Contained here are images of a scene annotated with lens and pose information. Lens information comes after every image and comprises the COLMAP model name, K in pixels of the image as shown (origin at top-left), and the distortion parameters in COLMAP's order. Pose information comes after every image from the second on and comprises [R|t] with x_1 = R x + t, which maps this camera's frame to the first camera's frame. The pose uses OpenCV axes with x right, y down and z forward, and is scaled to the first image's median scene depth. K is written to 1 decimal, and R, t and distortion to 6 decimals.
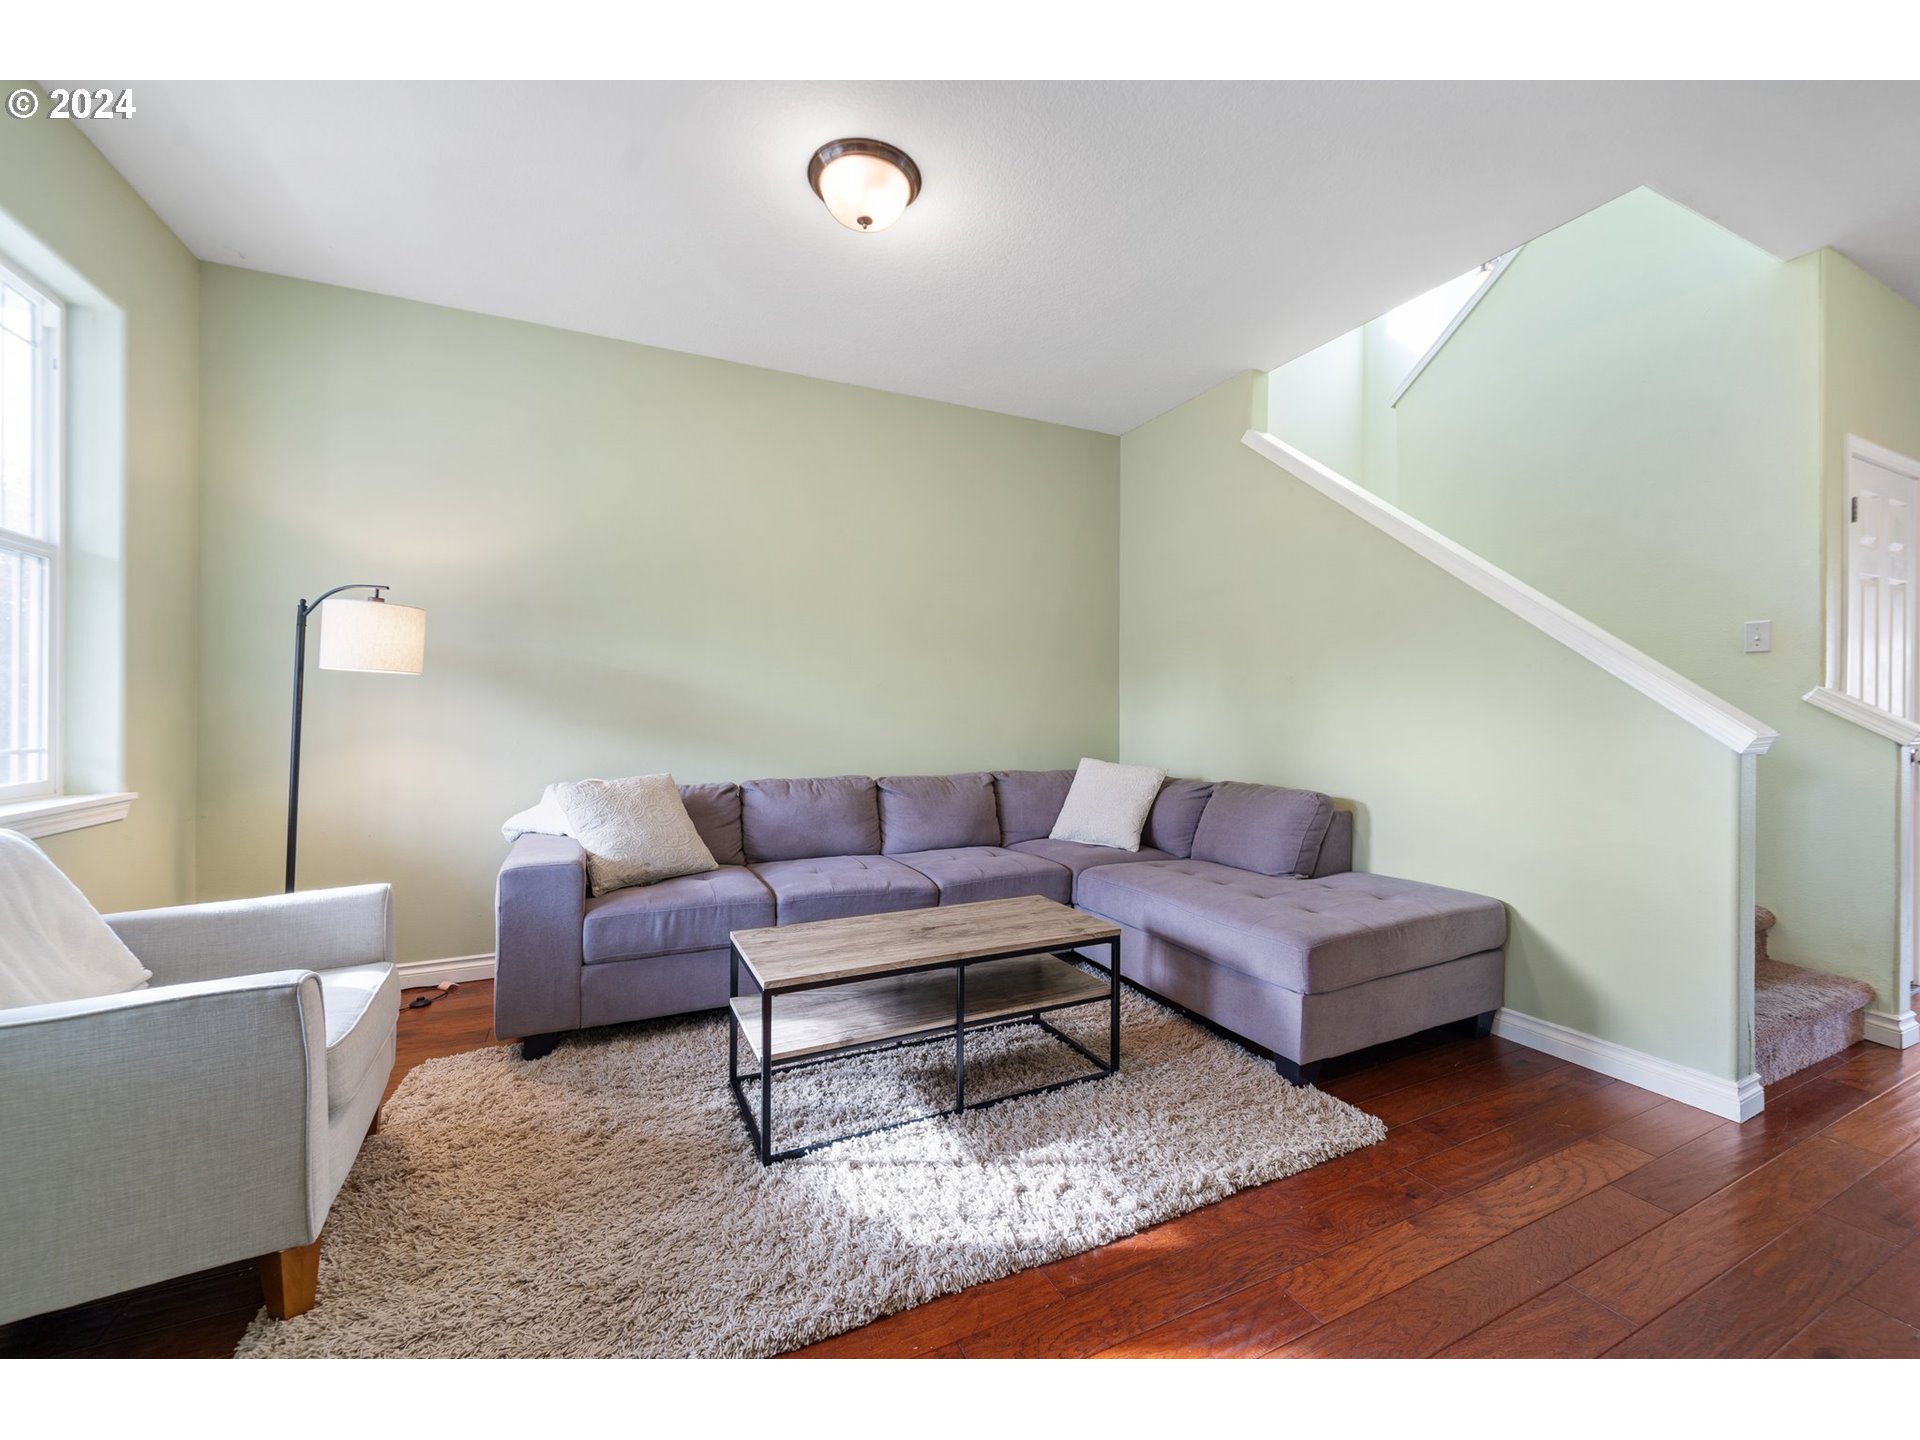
lens RADIAL K [[752.8, 0, 971.3], [0, 752.8, 715.1], [0, 0, 1]] dist [0.000434, -0.000020]
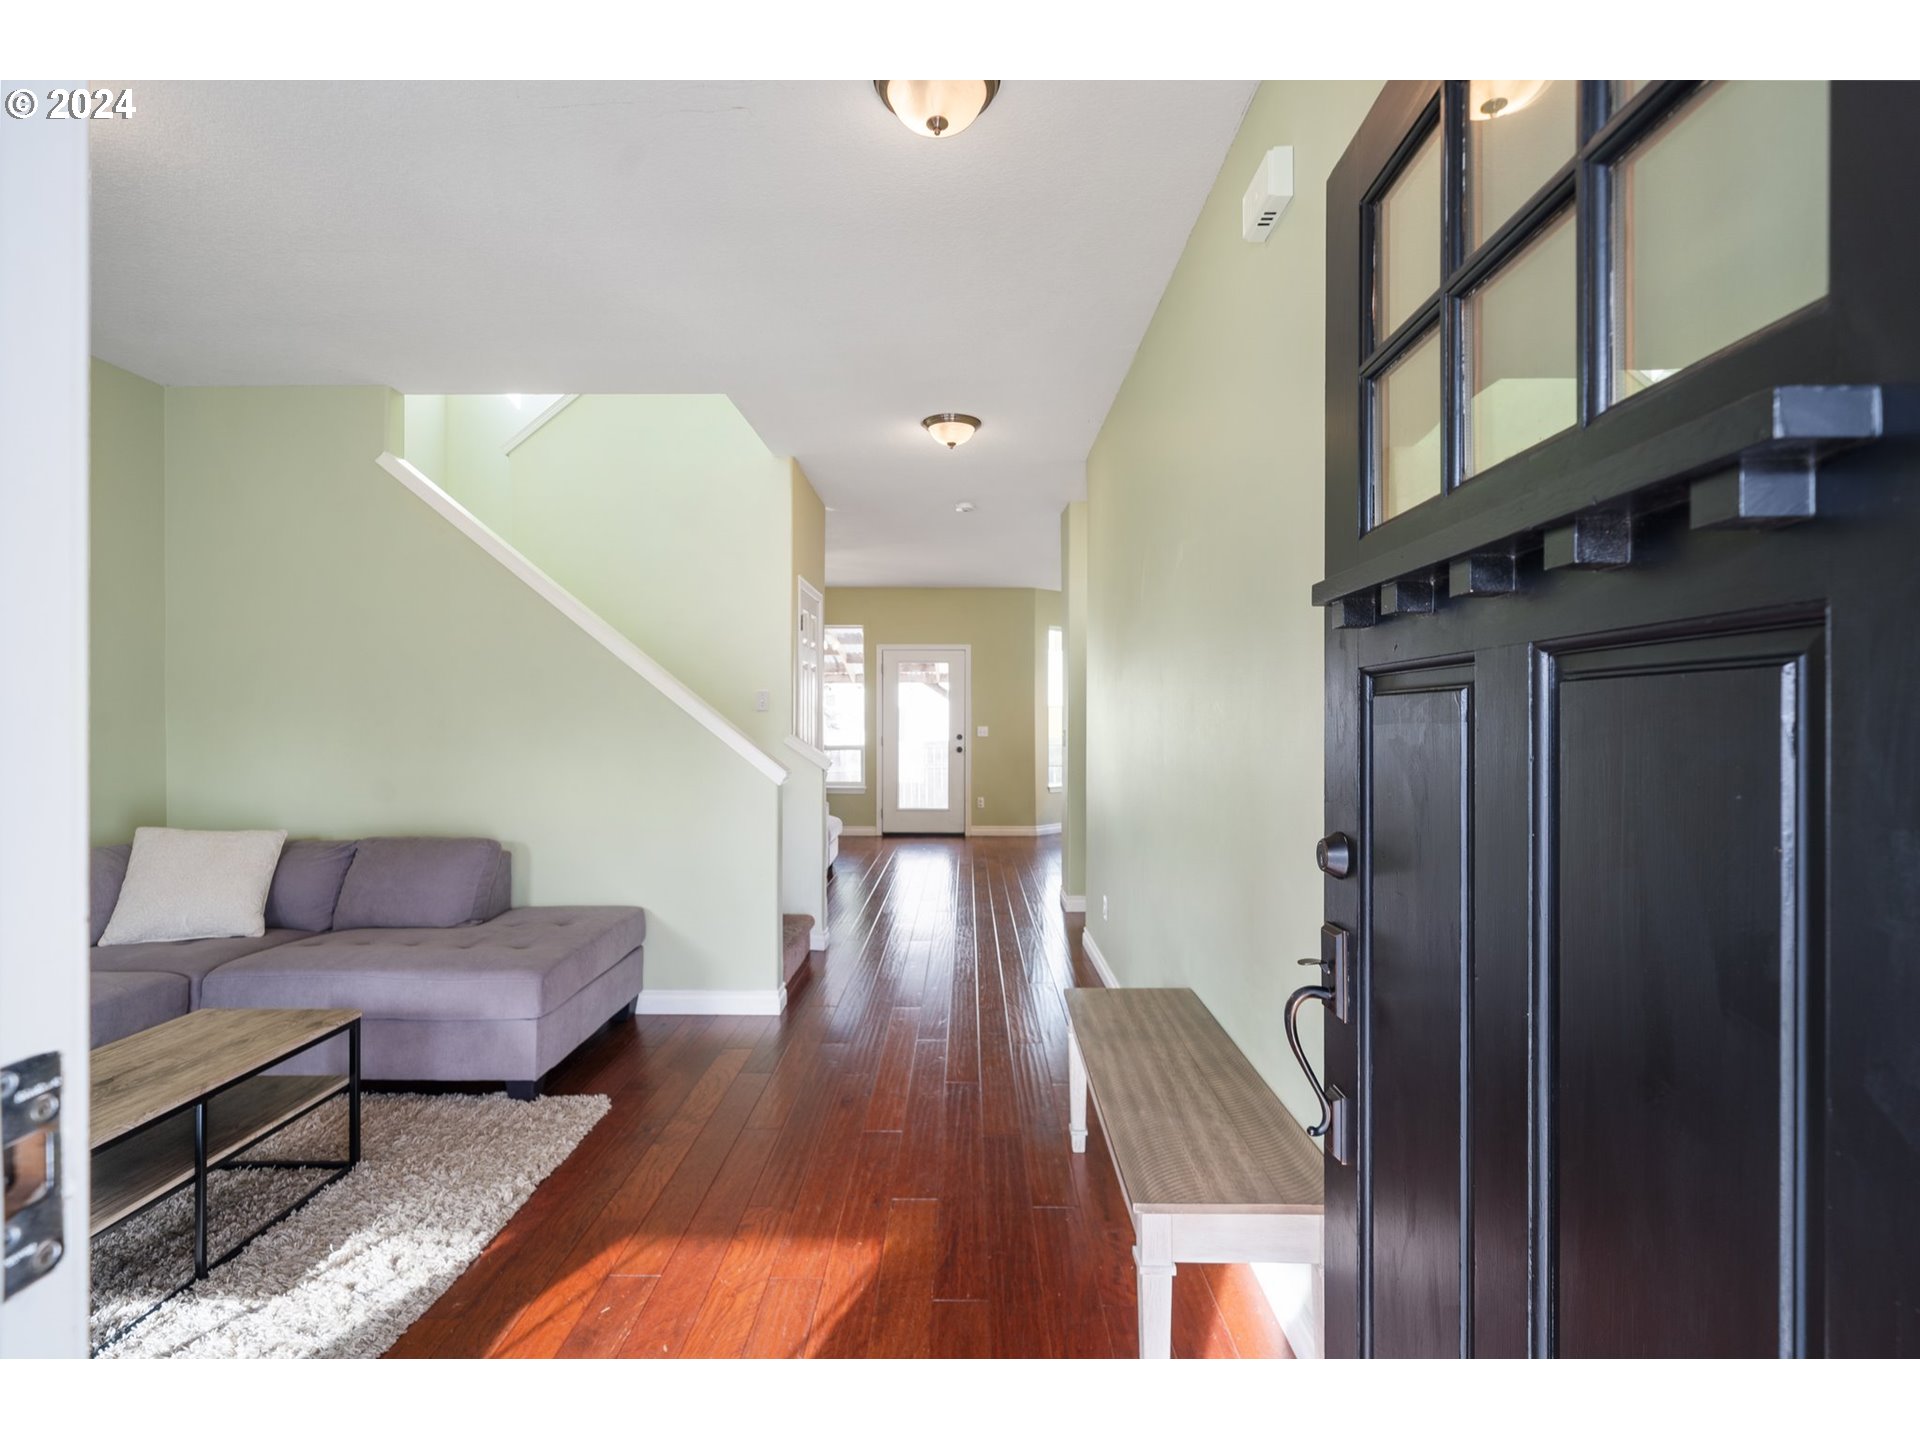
lens RADIAL K [[886.2, 0, 945.8], [0, 886.2, 724.6], [0, 0, 1]] dist [0.000949, 0.000061]
pose [[0.457189, -0.005433, 0.889353, -0.442110], [0.001439, 0.999985, 0.005369, -0.079390], [-0.889368, -0.001174, 0.457190, -0.161737]]
